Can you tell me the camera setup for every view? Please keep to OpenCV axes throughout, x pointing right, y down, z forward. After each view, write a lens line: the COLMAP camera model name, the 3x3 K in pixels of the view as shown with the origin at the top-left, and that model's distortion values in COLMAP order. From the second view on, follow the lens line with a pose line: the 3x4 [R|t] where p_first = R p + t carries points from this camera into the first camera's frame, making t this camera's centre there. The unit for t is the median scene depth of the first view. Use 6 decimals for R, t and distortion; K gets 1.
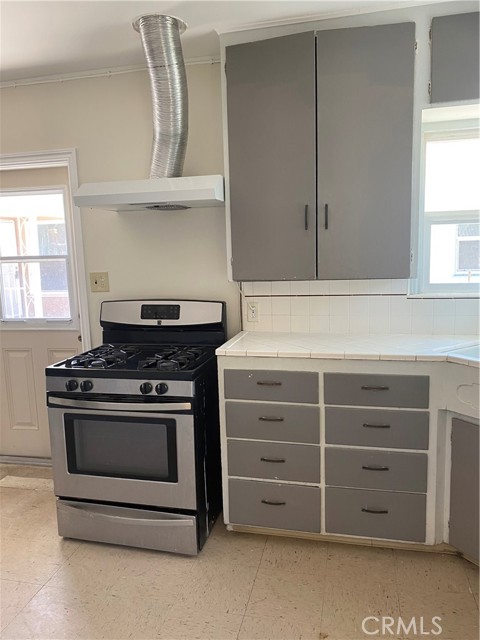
lens RADIAL K [[485.7, 0, 240.4], [0, 485.7, 318.0], [0, 0, 1]] dist [0.042066, -0.058749]
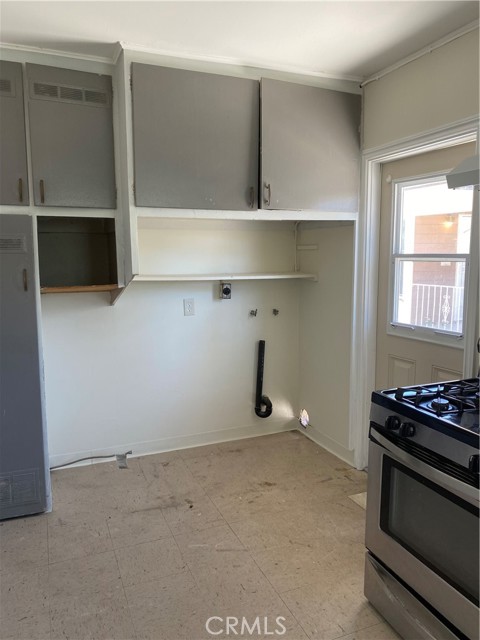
lens RADIAL K [[485.7, 0, 241.2], [0, 485.7, 323.6], [0, 0, 1]] dist [0.042066, -0.058749]
pose [[0.582300, 0.139410, -0.800932, 0.108044], [-0.126623, 0.988717, 0.080038, -0.047112], [0.803053, 0.054811, 0.593382, 0.333317]]
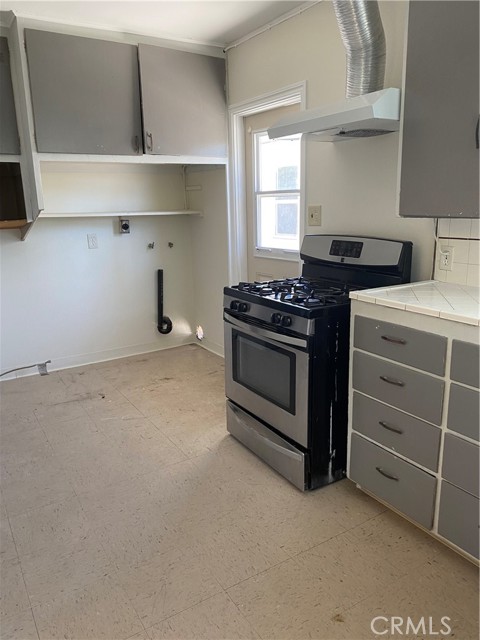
lens RADIAL K [[485.7, 0, 243.3], [0, 485.7, 316.9], [0, 0, 1]] dist [0.042066, -0.058749]
pose [[0.711529, 0.174265, -0.680704, 0.426106], [-0.097233, 0.983857, 0.150239, -0.005713], [0.695897, -0.040713, 0.716987, 0.201685]]
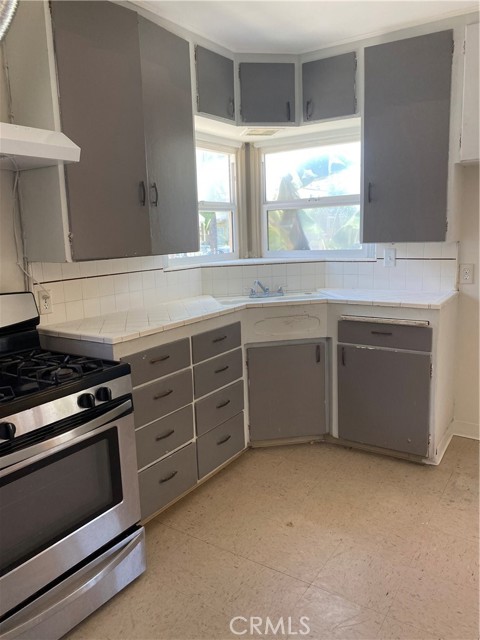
lens RADIAL K [[485.7, 0, 246.6], [0, 485.7, 307.8], [0, 0, 1]] dist [0.042066, -0.058749]
pose [[0.345642, -0.132345, 0.928987, -0.753514], [0.152261, 0.984794, 0.083645, -0.023715], [-0.925931, 0.112537, 0.360538, 0.445973]]
